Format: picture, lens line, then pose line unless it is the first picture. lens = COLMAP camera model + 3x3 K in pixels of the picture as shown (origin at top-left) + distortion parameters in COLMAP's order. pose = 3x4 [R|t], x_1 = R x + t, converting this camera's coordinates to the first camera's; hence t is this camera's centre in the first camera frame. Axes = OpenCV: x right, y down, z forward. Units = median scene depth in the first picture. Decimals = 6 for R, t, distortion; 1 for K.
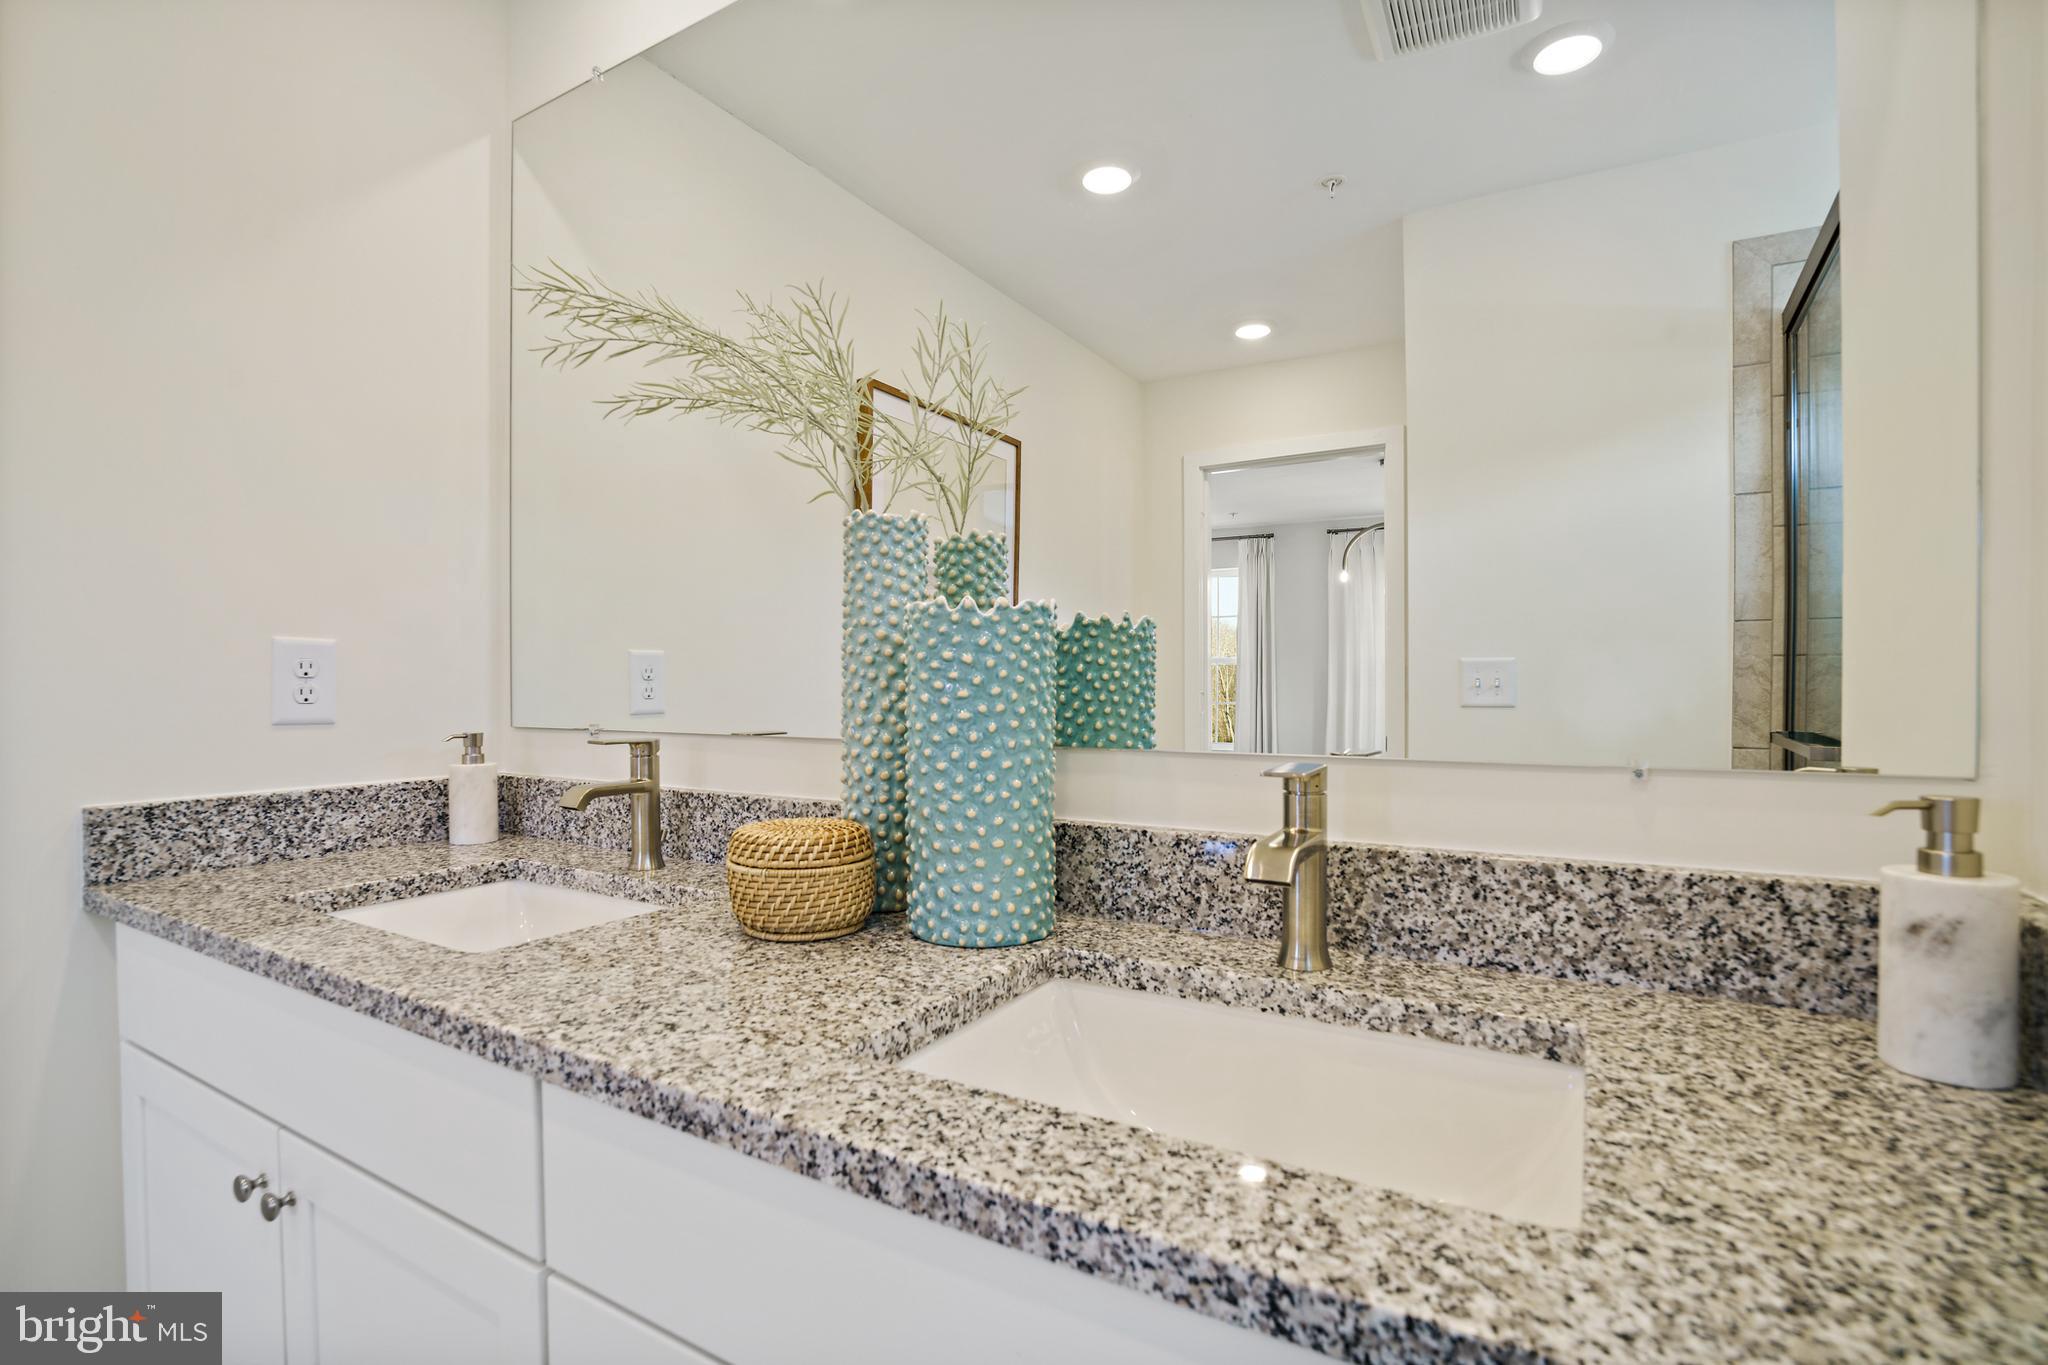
lens RADIAL K [[964.0, 0, 1027.0], [0, 964.0, 697.4], [0, 0, 1]] dist [-0.036798, 0.007407]
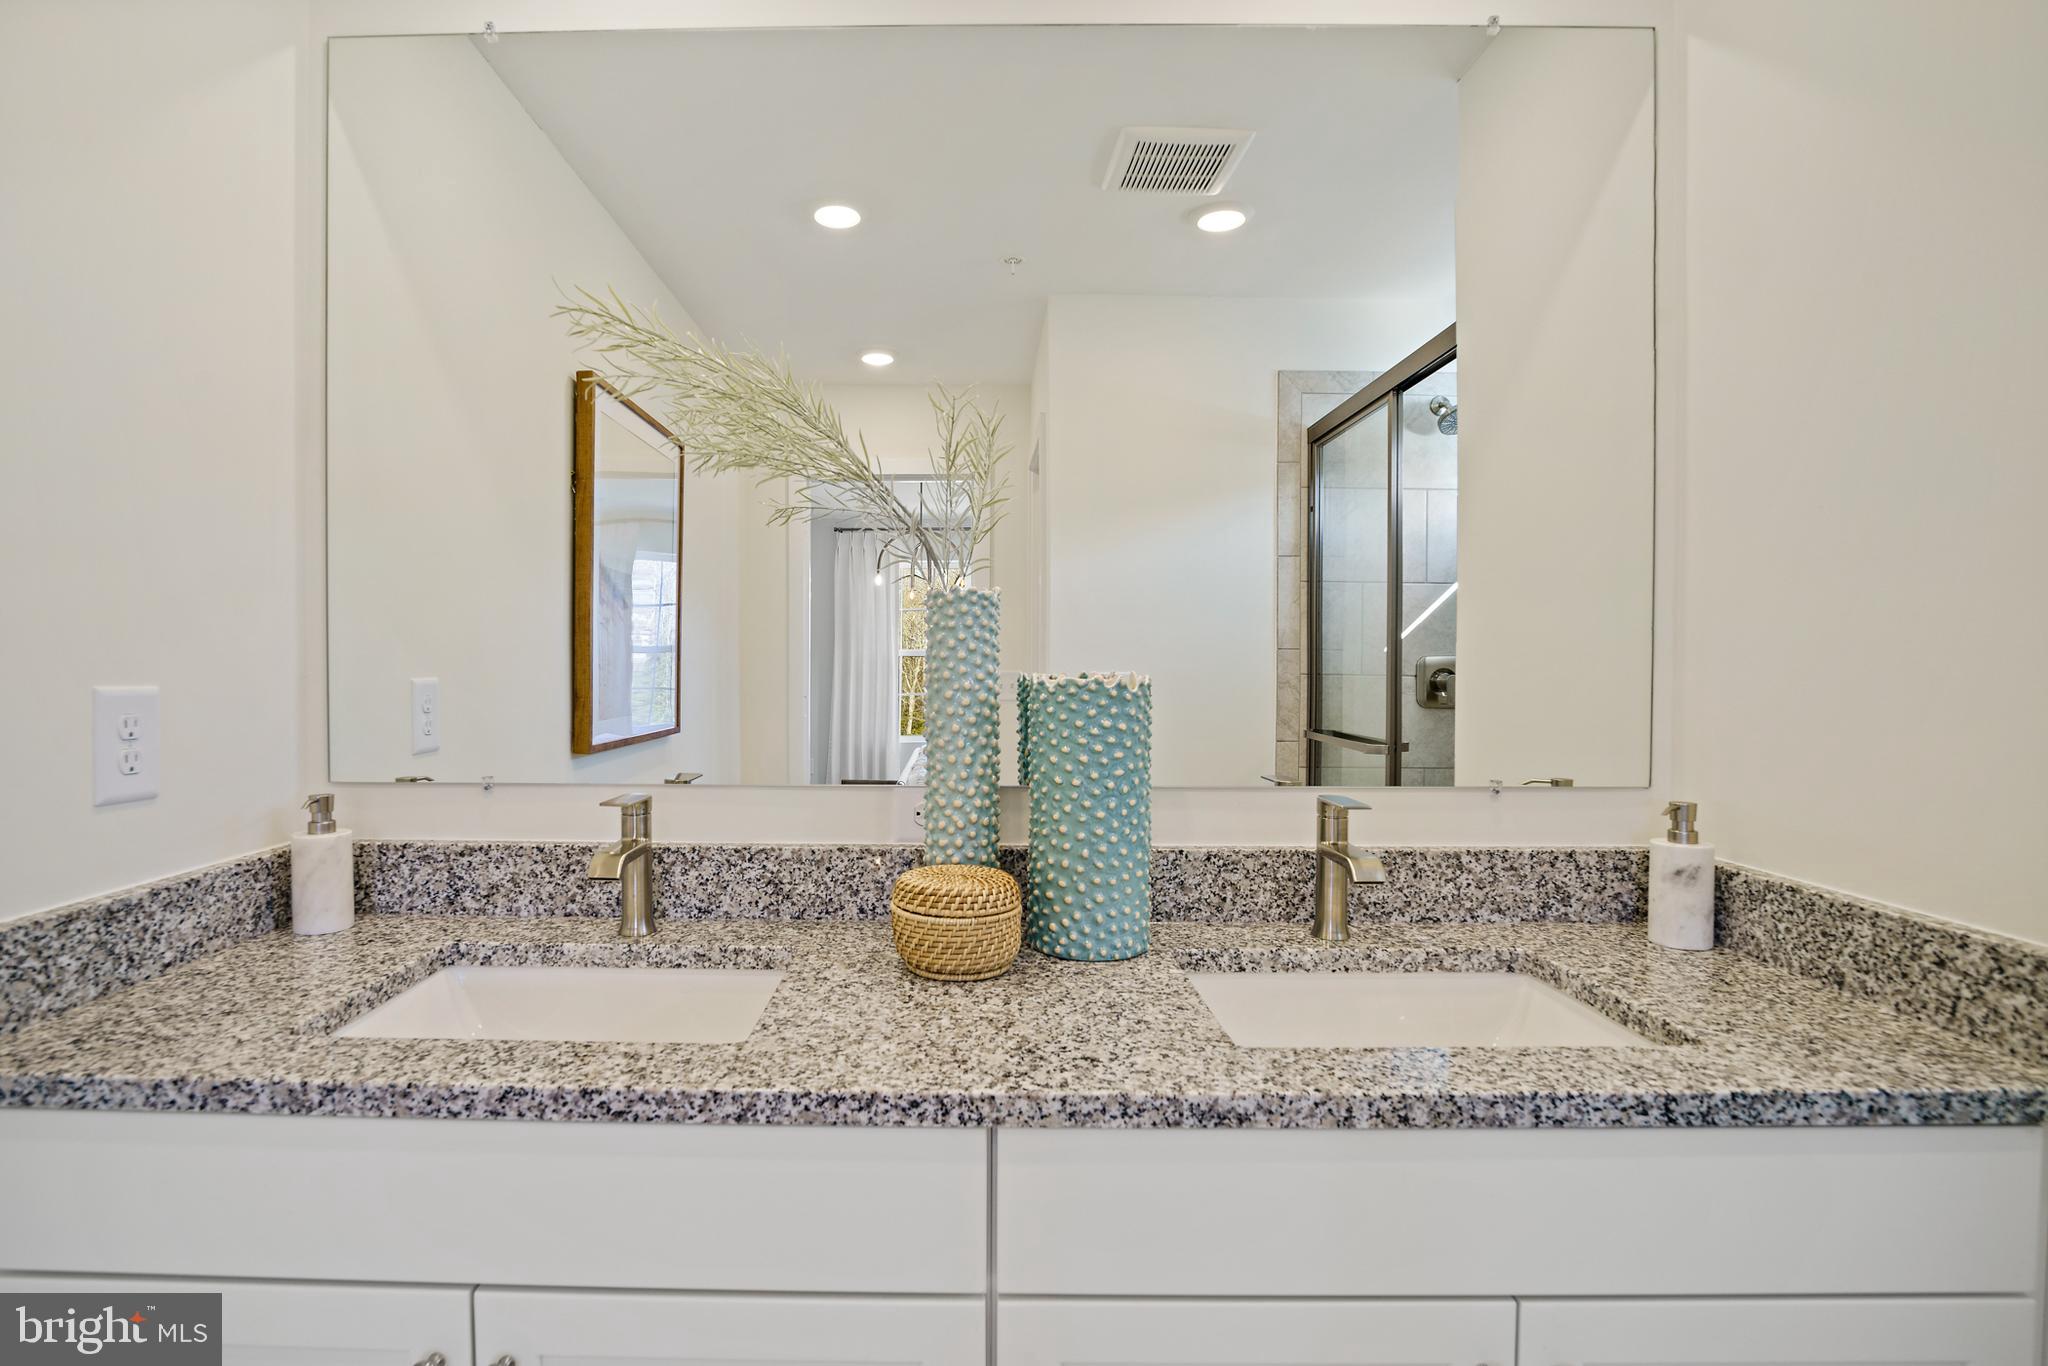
lens RADIAL K [[982.9, 0, 956.0], [0, 982.9, 681.6], [0, 0, 1]] dist [-0.034335, 0.007193]
pose [[0.865282, -0.005770, 0.501252, -0.972859], [0.002143, 0.999967, 0.007812, -0.120248], [-0.501280, -0.005686, 0.865266, 0.021003]]
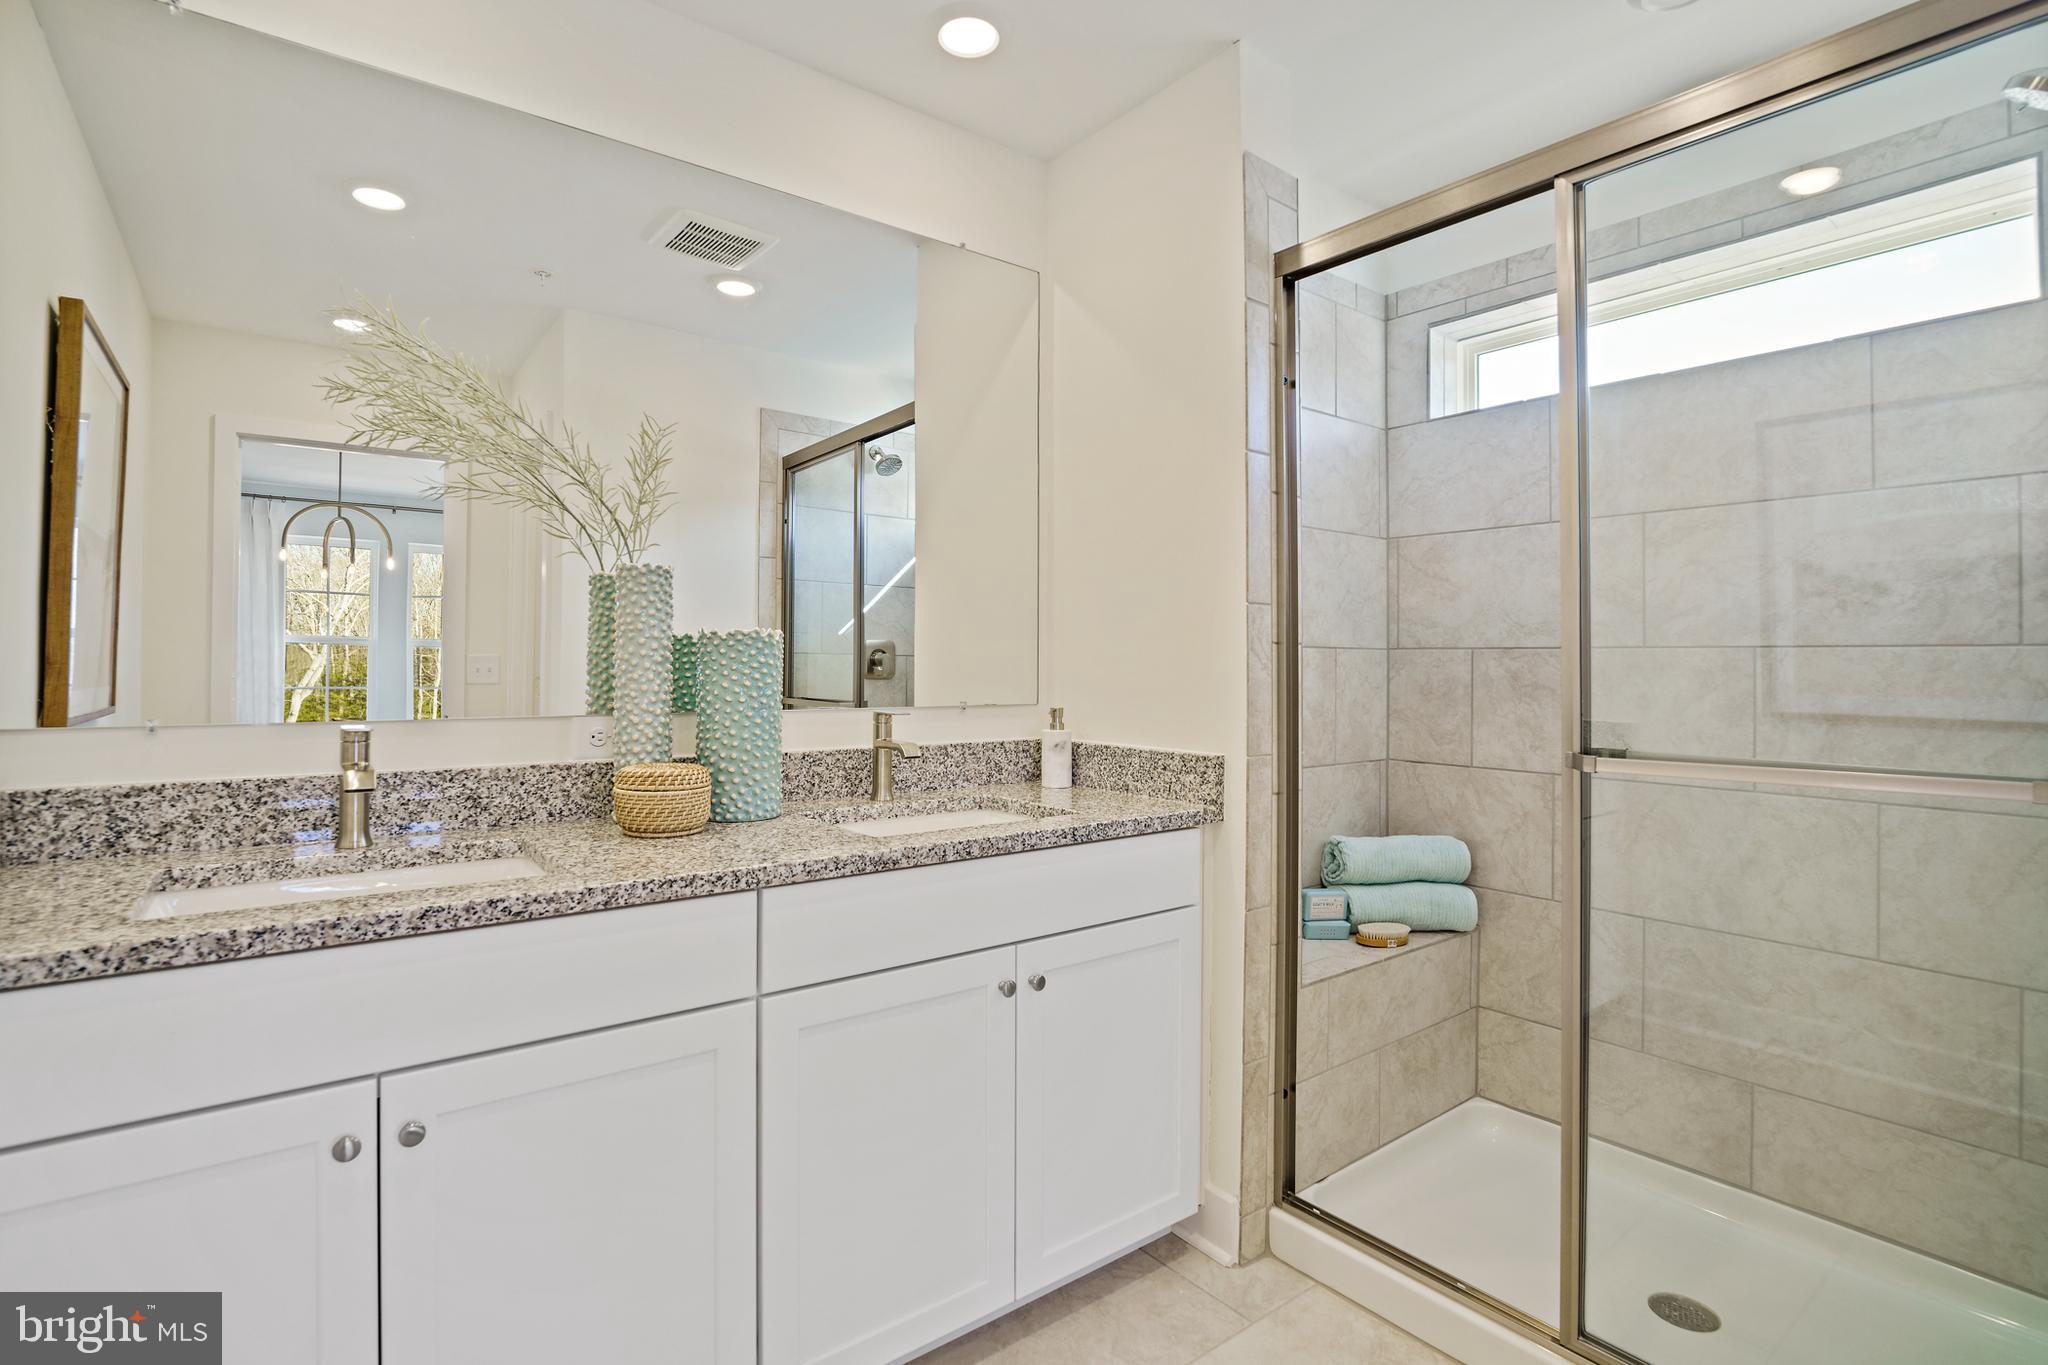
lens RADIAL K [[967.4, 0, 1015.3], [0, 967.4, 639.6], [0, 0, 1]] dist [-0.035259, 0.008241]
pose [[0.368486, 0.028297, 0.929203, -1.798712], [0.007494, 0.999414, -0.033407, -0.019969], [-0.929603, 0.019273, 0.368058, -0.138358]]
